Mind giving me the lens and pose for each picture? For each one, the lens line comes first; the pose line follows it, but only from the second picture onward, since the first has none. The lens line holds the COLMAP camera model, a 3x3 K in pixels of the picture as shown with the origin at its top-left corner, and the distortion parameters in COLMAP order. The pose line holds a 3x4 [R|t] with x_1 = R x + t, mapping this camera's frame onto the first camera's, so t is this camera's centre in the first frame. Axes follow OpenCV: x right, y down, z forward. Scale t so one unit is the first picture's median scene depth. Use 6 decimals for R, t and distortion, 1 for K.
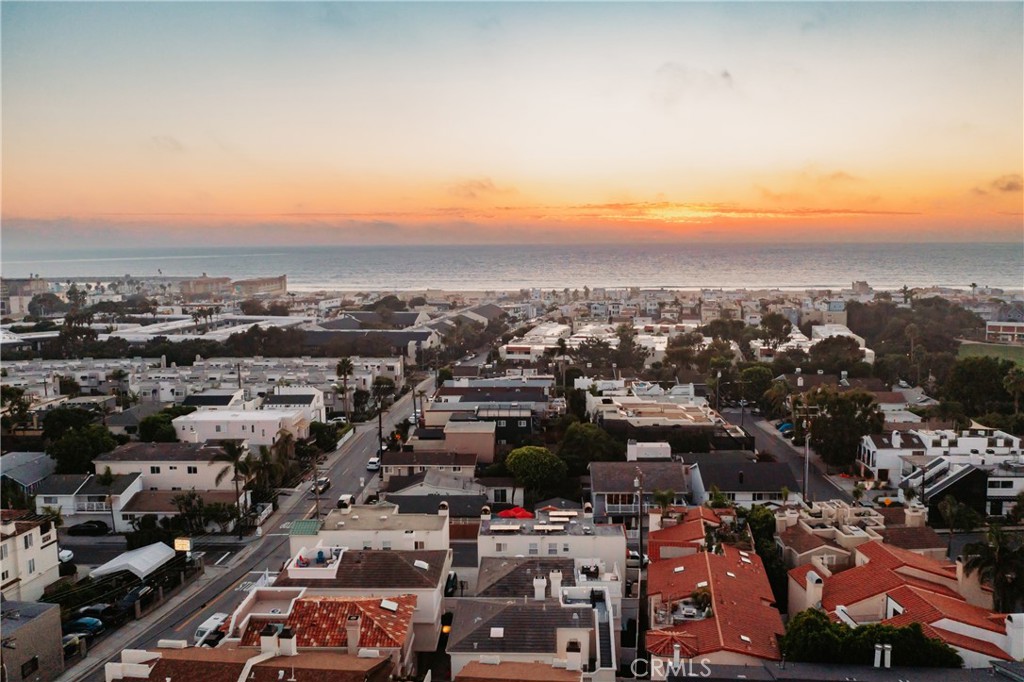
lens RADIAL K [[835.6, 0, 512.0], [0, 835.6, 341.0], [0, 0, 1]] dist [-0.021196, -0.006563]
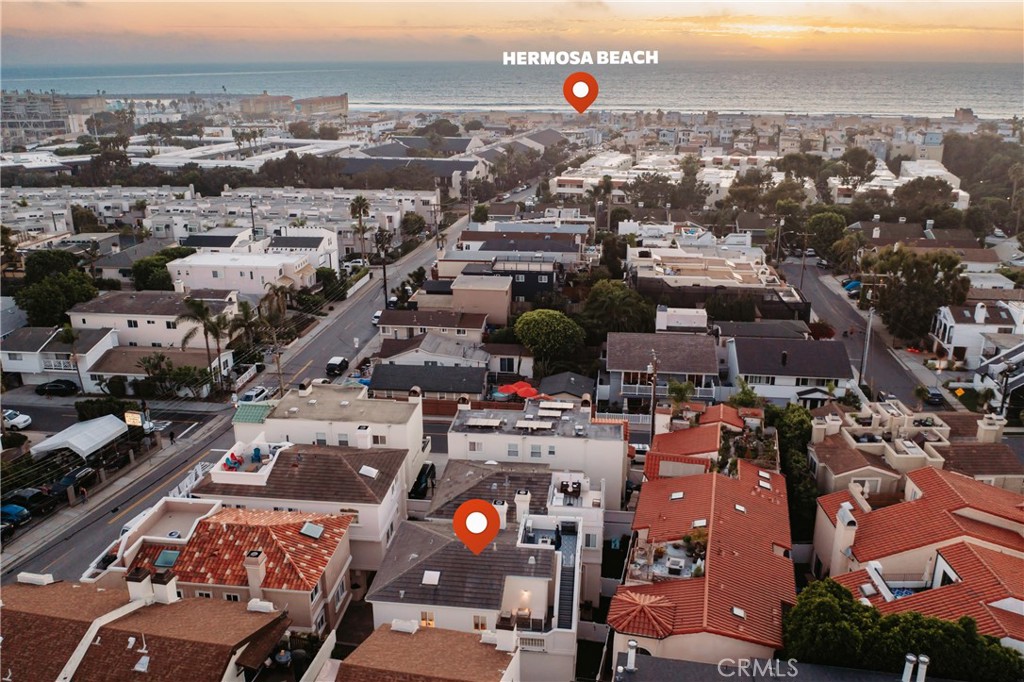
lens RADIAL K [[835.6, 0, 512.0], [0, 835.6, 341.0], [0, 0, 1]] dist [-0.021196, -0.006563]
pose [[0.995936, 0.034343, -0.083259, 0.060931], [-0.016274, 0.977847, 0.208688, -0.023135], [0.088582, -0.206485, 0.974432, 0.134603]]
